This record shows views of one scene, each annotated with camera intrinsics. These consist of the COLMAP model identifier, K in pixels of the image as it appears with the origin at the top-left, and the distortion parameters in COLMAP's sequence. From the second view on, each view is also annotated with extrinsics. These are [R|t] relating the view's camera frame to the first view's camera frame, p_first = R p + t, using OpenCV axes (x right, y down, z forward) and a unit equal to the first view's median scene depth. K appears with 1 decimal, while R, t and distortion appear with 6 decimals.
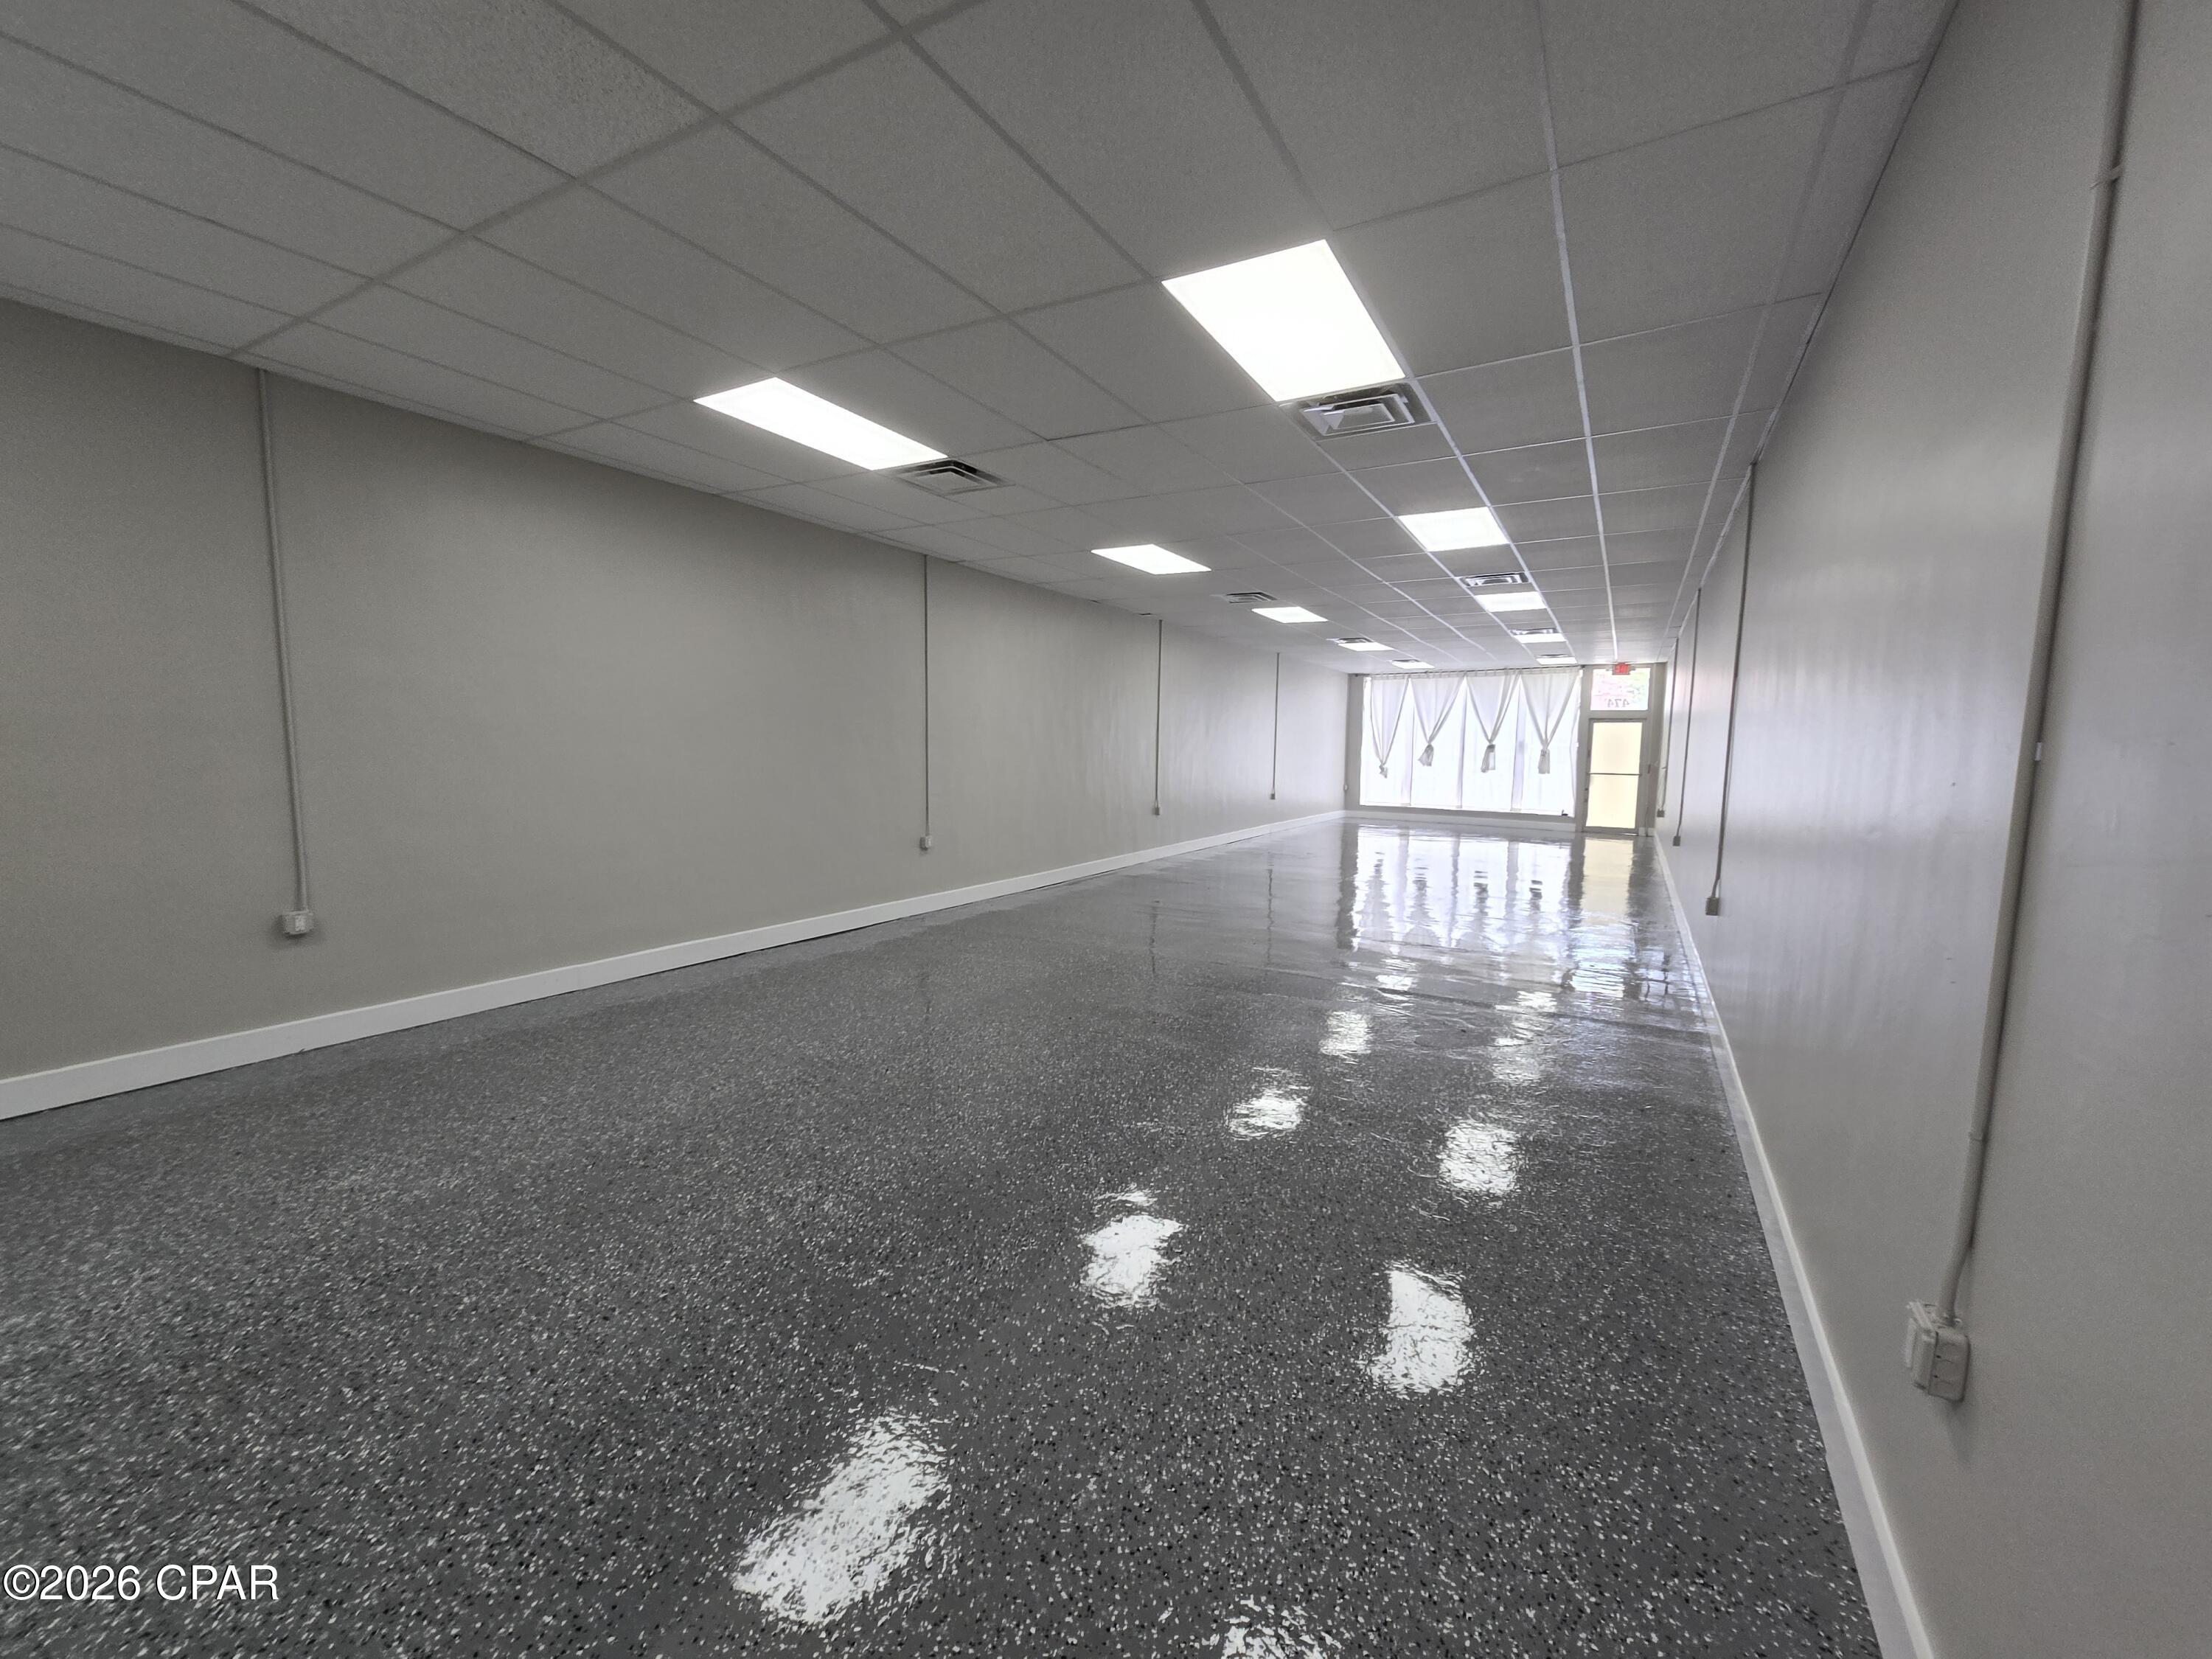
lens RADIAL K [[897.2, 0, 1093.5], [0, 897.2, 837.1], [0, 0, 1]] dist [-0.003518, 0.000571]
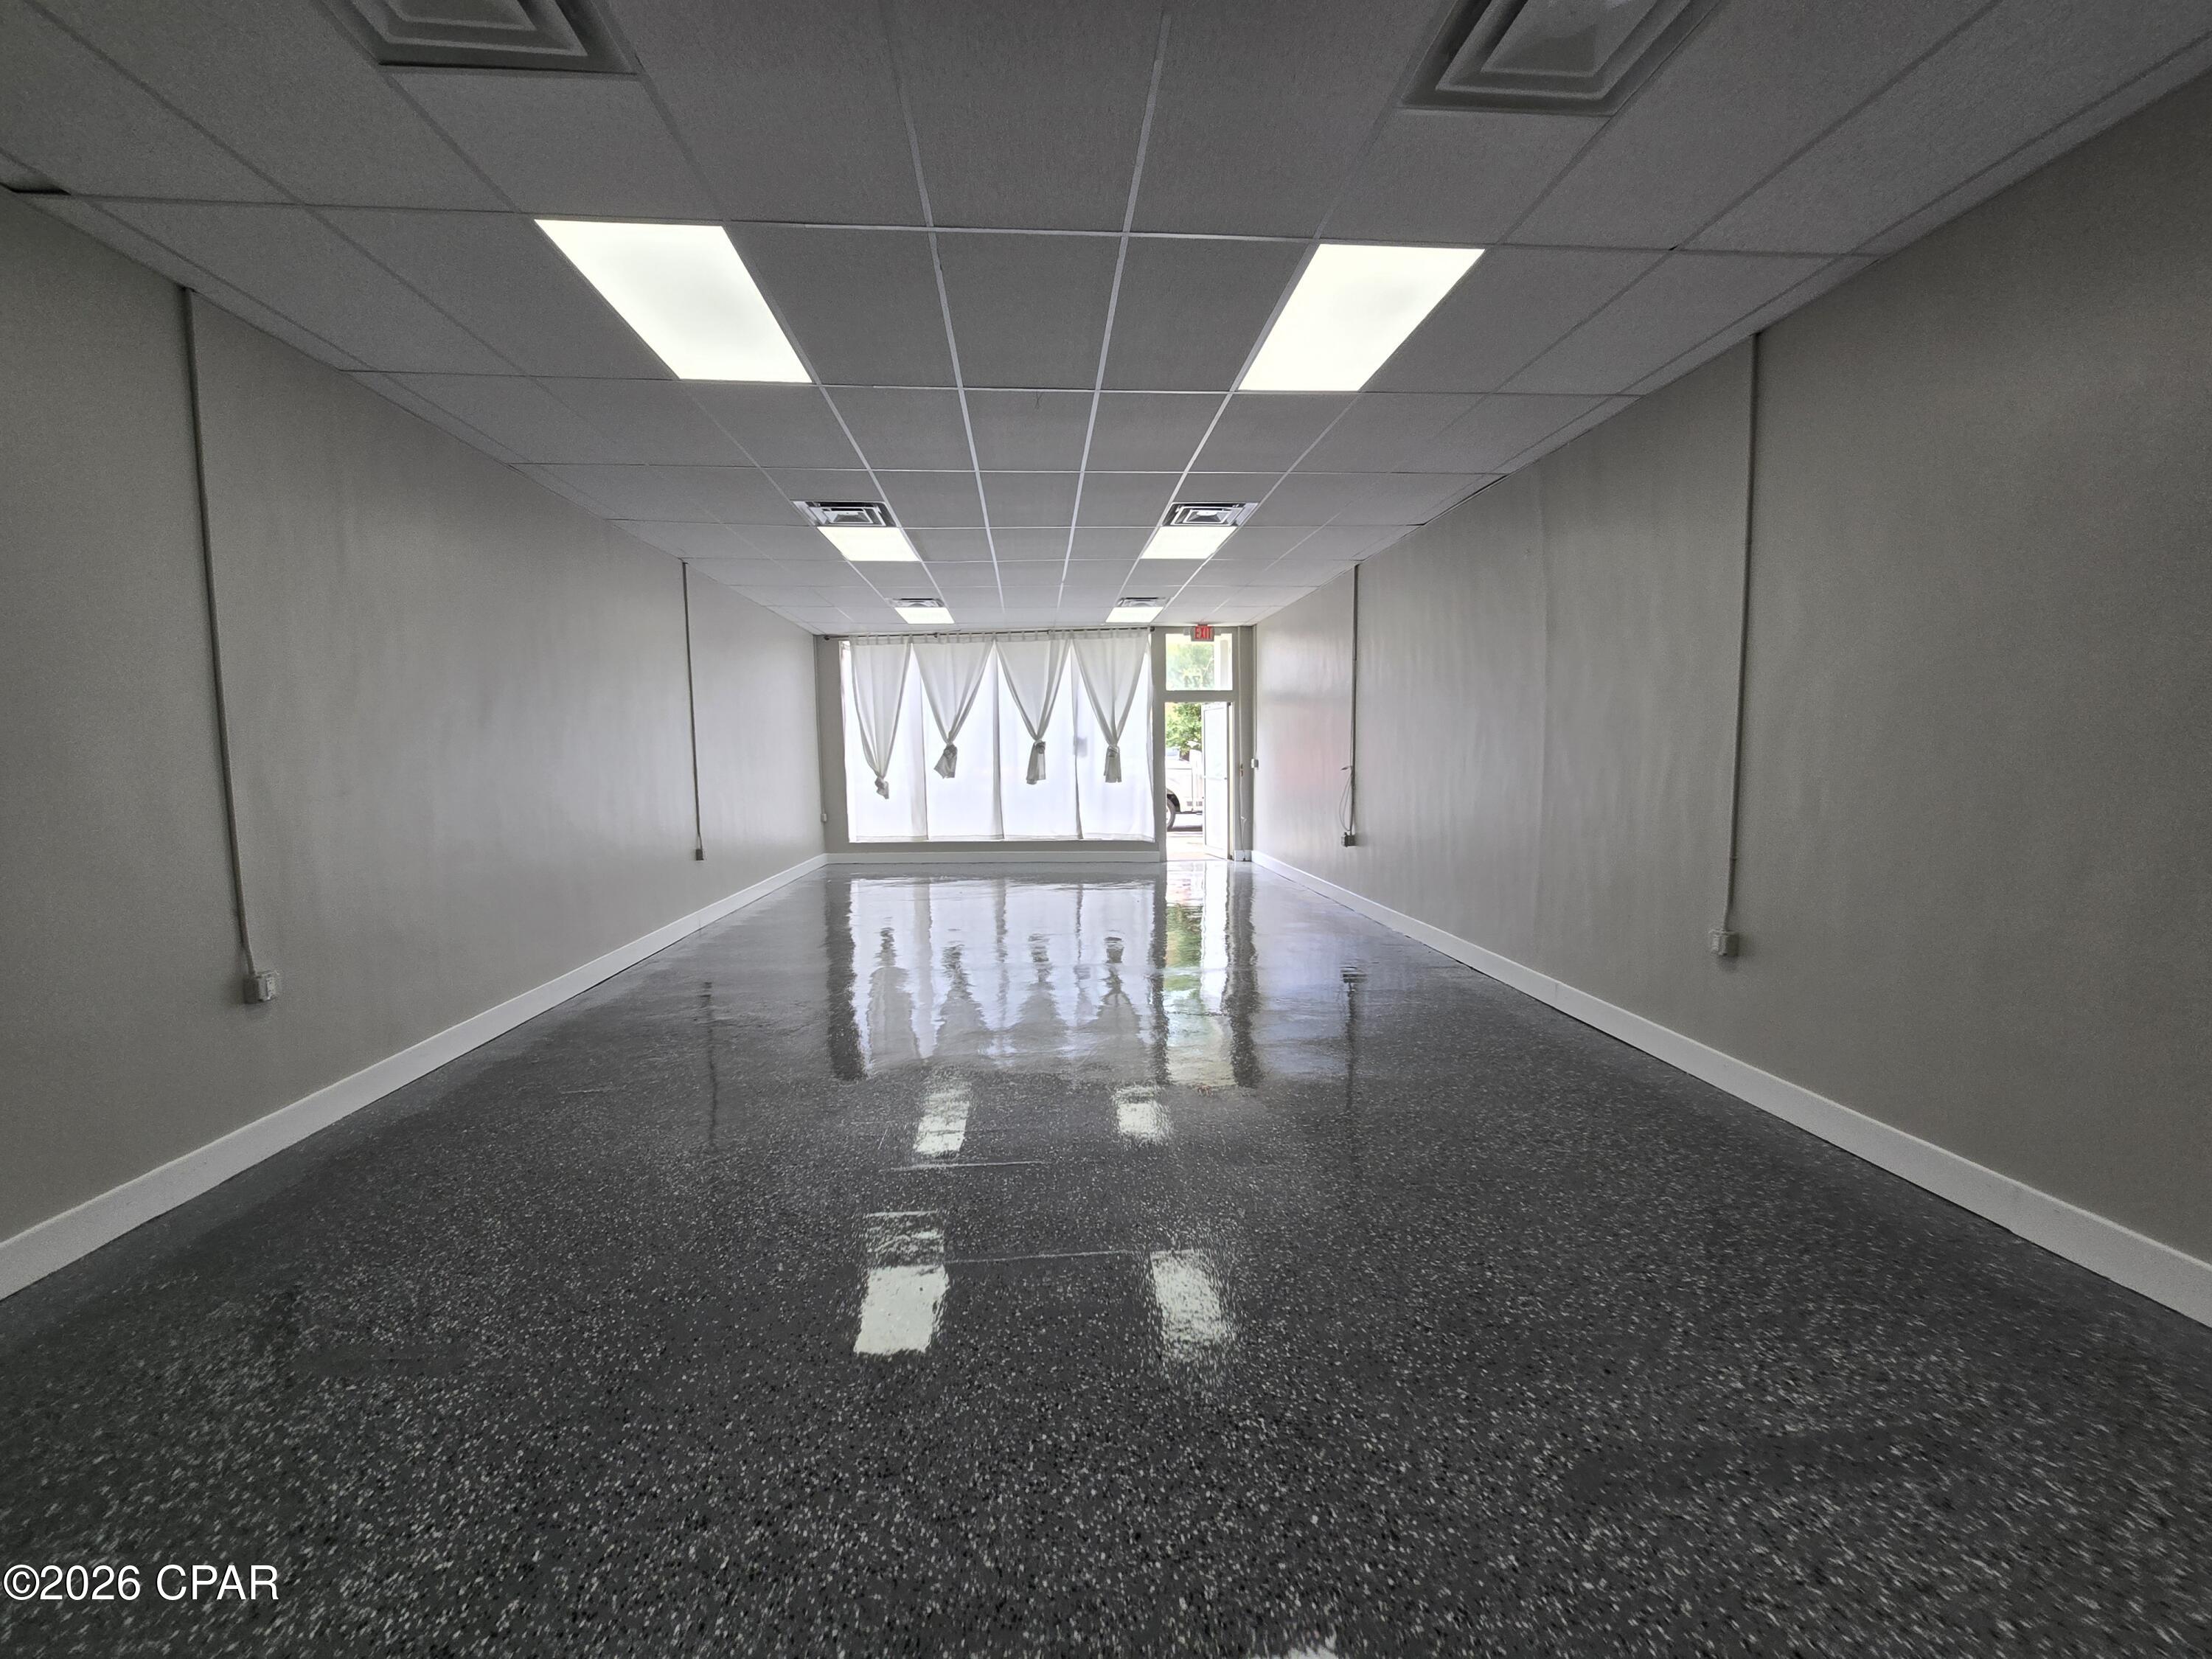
lens RADIAL K [[897.2, 0, 1092.8], [0, 897.2, 831.1], [0, 0, 1]] dist [-0.003518, 0.000571]
pose [[0.823408, -0.075752, 0.562371, 0.091147], [0.081746, 0.996547, 0.014547, -0.042856], [-0.561531, 0.033994, 0.826757, 0.416557]]
